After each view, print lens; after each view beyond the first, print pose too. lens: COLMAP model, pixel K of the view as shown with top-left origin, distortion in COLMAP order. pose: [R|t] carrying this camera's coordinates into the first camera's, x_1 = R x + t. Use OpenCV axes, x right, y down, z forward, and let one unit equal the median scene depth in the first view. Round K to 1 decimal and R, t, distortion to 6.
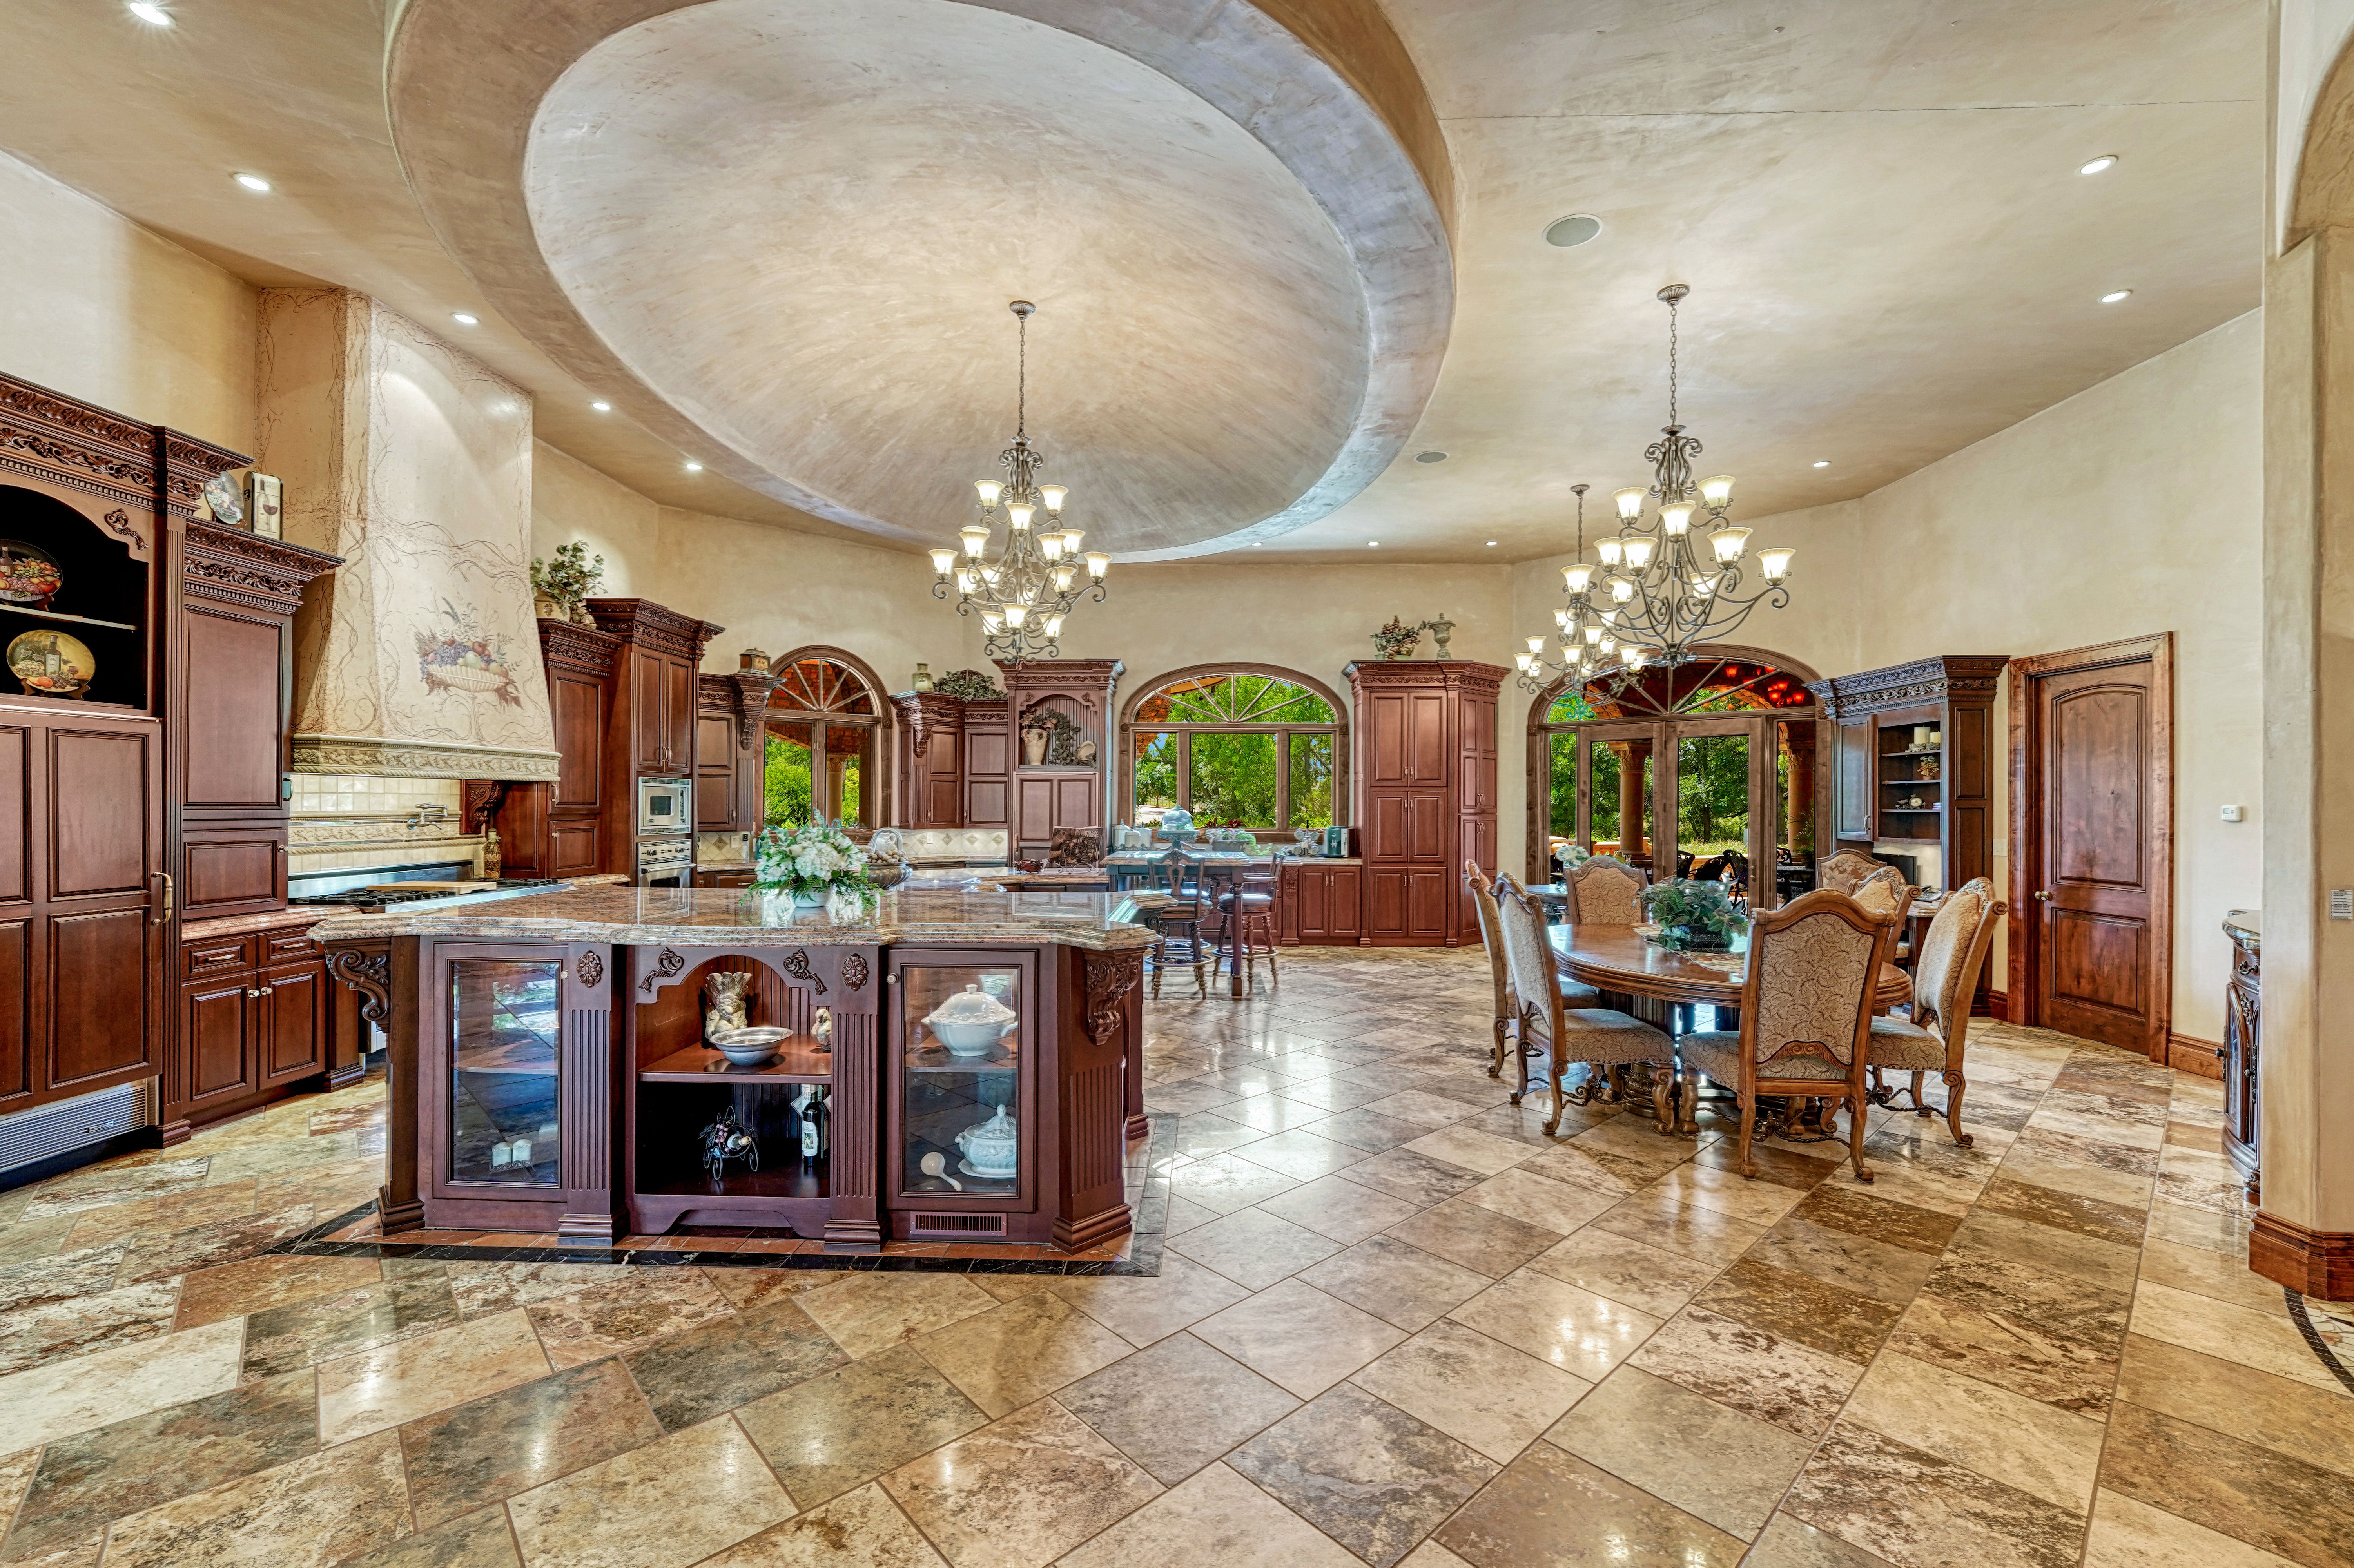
lens RADIAL K [[973.3, 0, 1179.5], [0, 973.3, 794.2], [0, 0, 1]] dist [-0.003257, 0.000115]
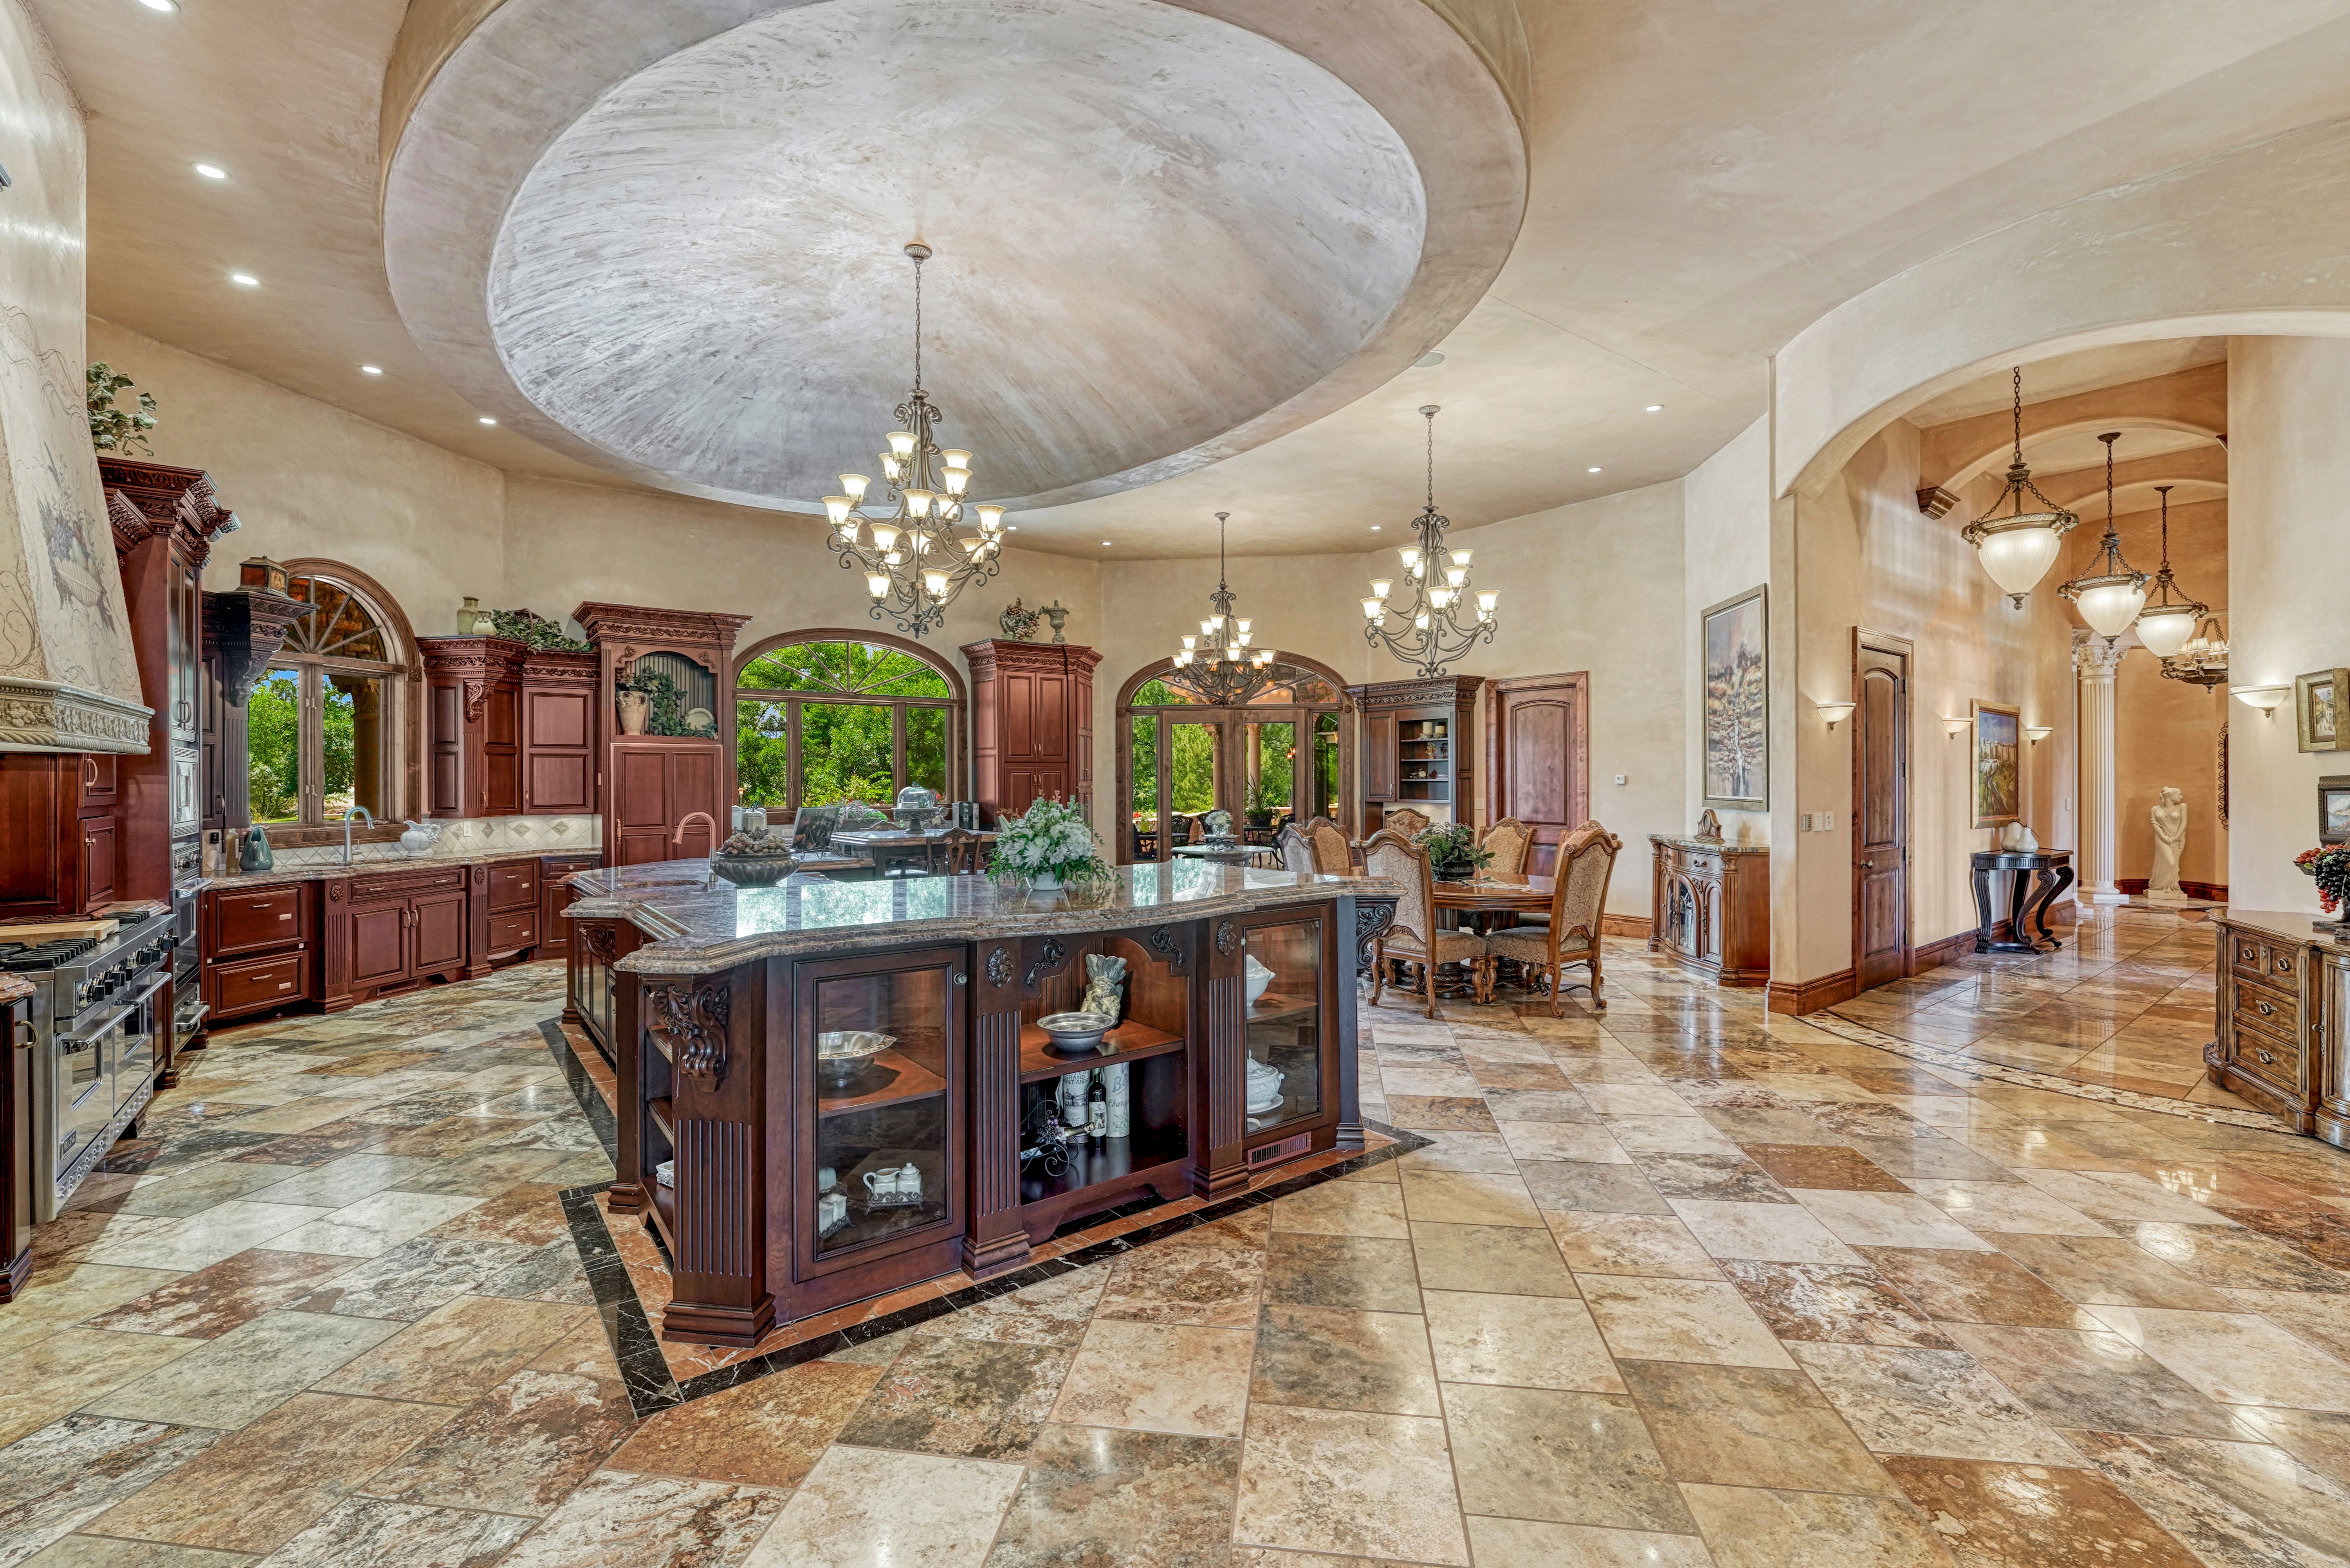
lens RADIAL K [[1013.0, 0, 1175.1], [0, 1013.0, 771.3], [0, 0, 1]] dist [-0.005258, -0.000262]
pose [[0.773657, -0.004571, 0.633589, -0.496131], [0.002424, 0.999988, 0.004254, -0.003312], [-0.633601, -0.001755, 0.773658, 0.076358]]
